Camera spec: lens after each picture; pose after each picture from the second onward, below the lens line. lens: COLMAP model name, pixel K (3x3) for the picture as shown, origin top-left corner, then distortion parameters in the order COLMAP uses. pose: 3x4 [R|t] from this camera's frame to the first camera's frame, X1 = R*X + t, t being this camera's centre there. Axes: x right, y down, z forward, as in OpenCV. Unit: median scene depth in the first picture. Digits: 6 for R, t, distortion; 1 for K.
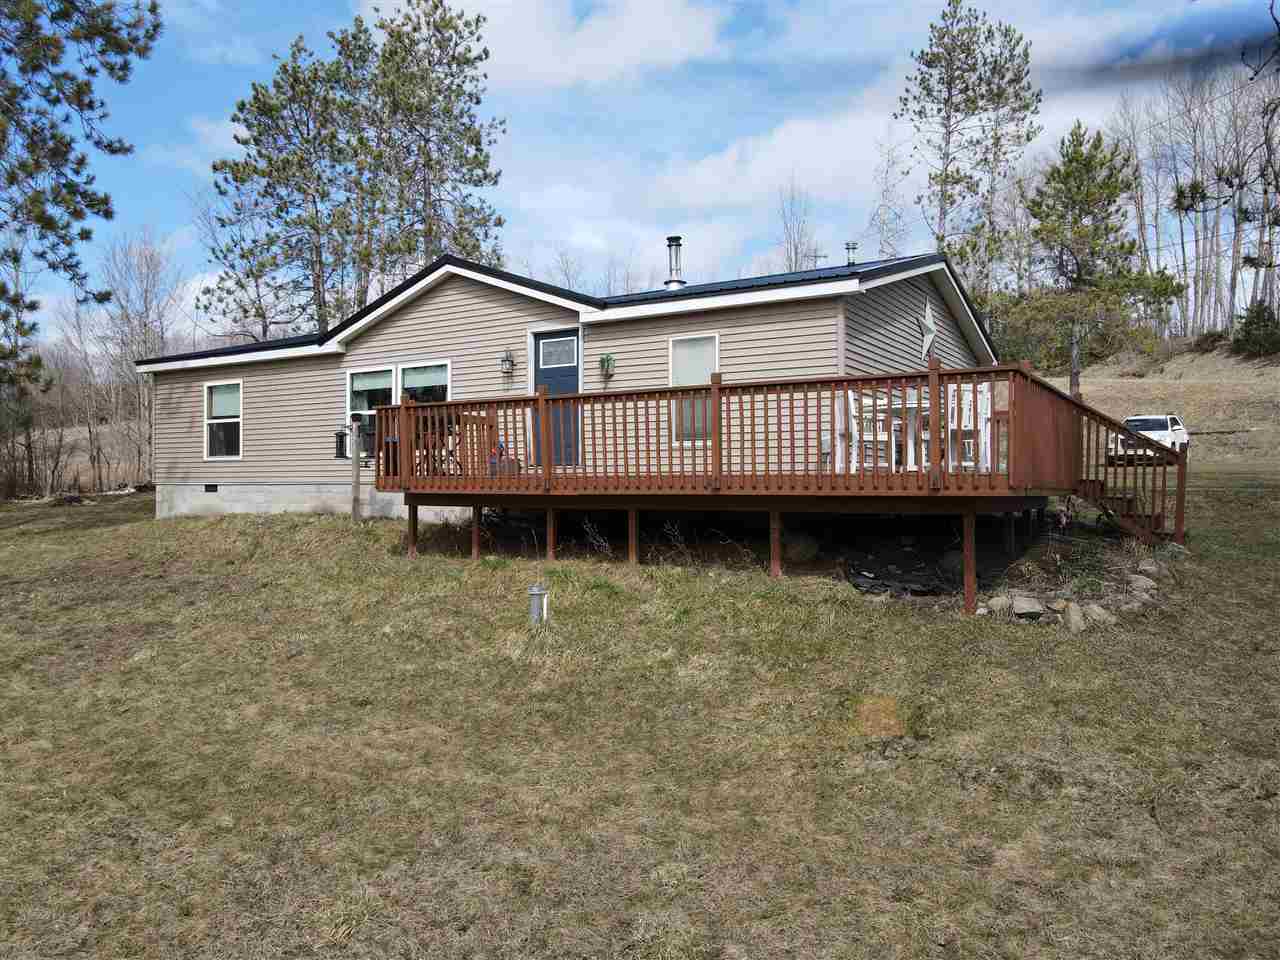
lens RADIAL K [[933.3, 0, 658.0], [0, 933.3, 480.5], [0, 0, 1]] dist [-0.012198, -0.008993]
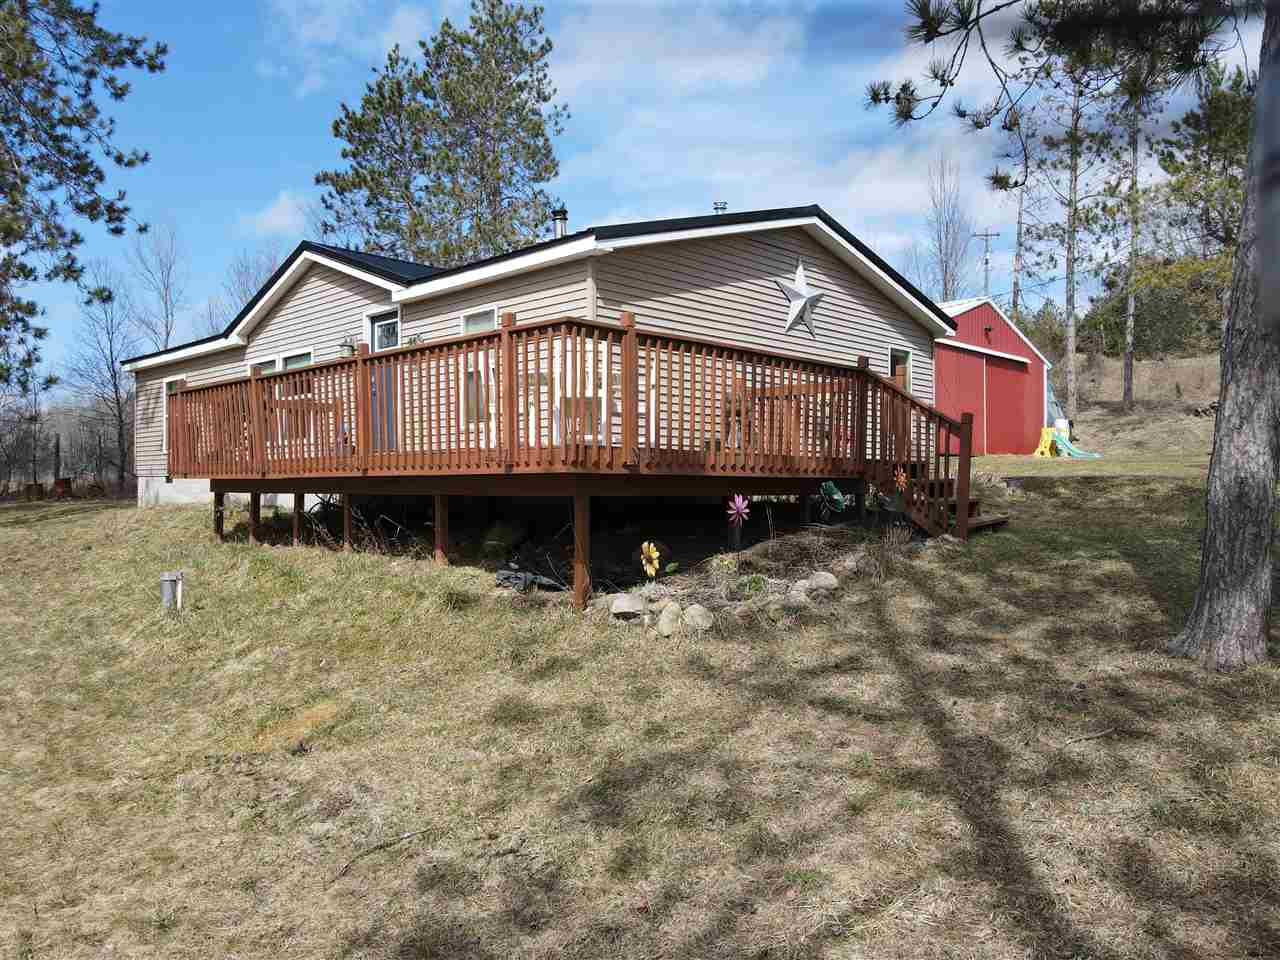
lens RADIAL K [[942.0, 0, 663.5], [0, 942.0, 483.3], [0, 0, 1]] dist [0.002231, -0.042044]
pose [[0.975633, -0.002751, -0.219391, 0.334232], [0.003897, 0.999981, 0.004793, 0.011200], [0.219374, -0.005531, 0.975625, 0.096126]]
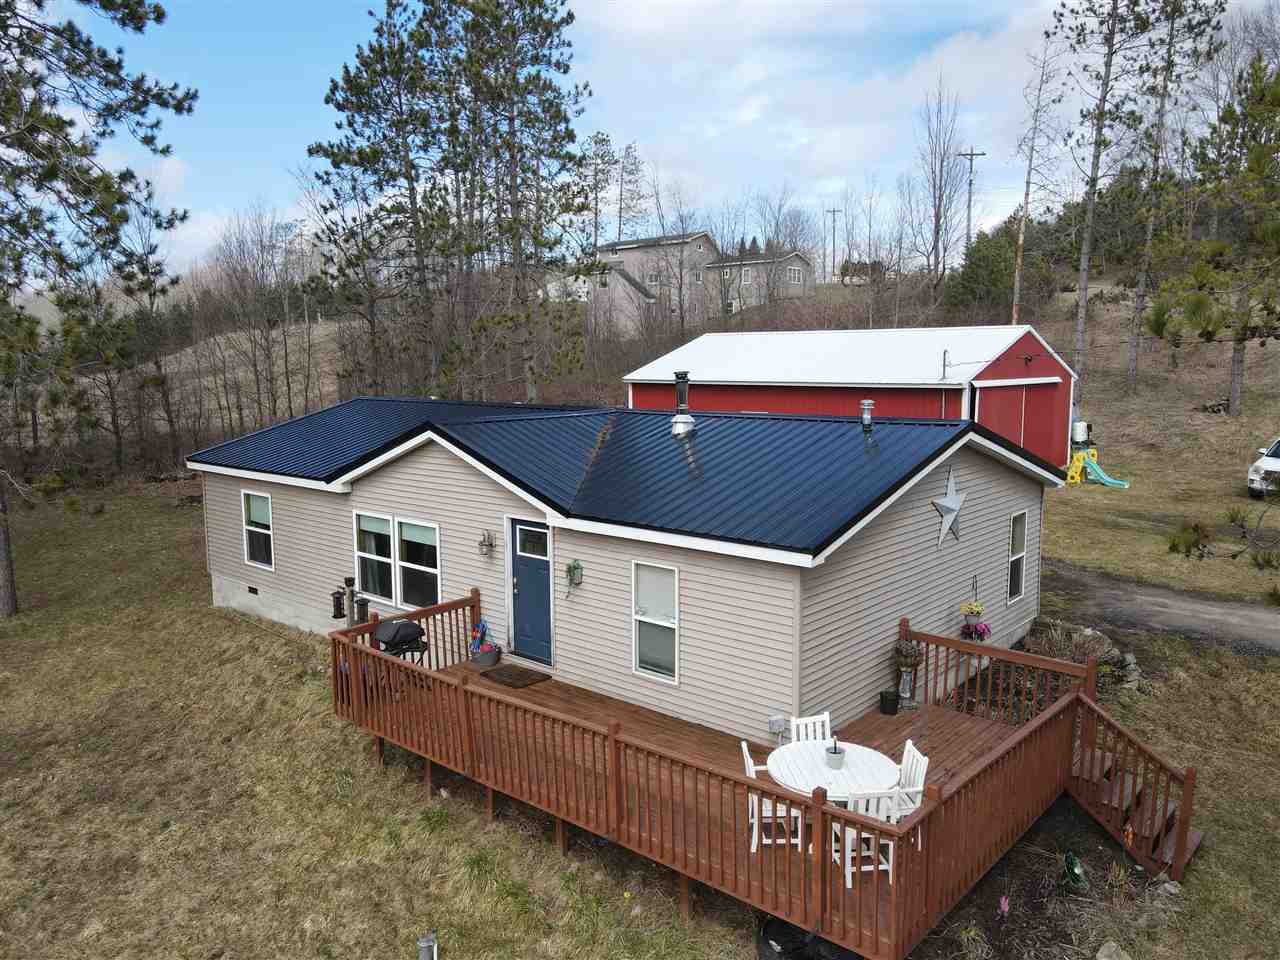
lens RADIAL K [[933.3, 0, 658.0], [0, 933.3, 480.5], [0, 0, 1]] dist [-0.012198, -0.008993]
pose [[0.985085, 0.024517, -0.170315, 0.155391], [-0.000365, 0.990093, 0.140412, -0.289218], [0.172070, -0.138255, 0.975335, 0.089519]]
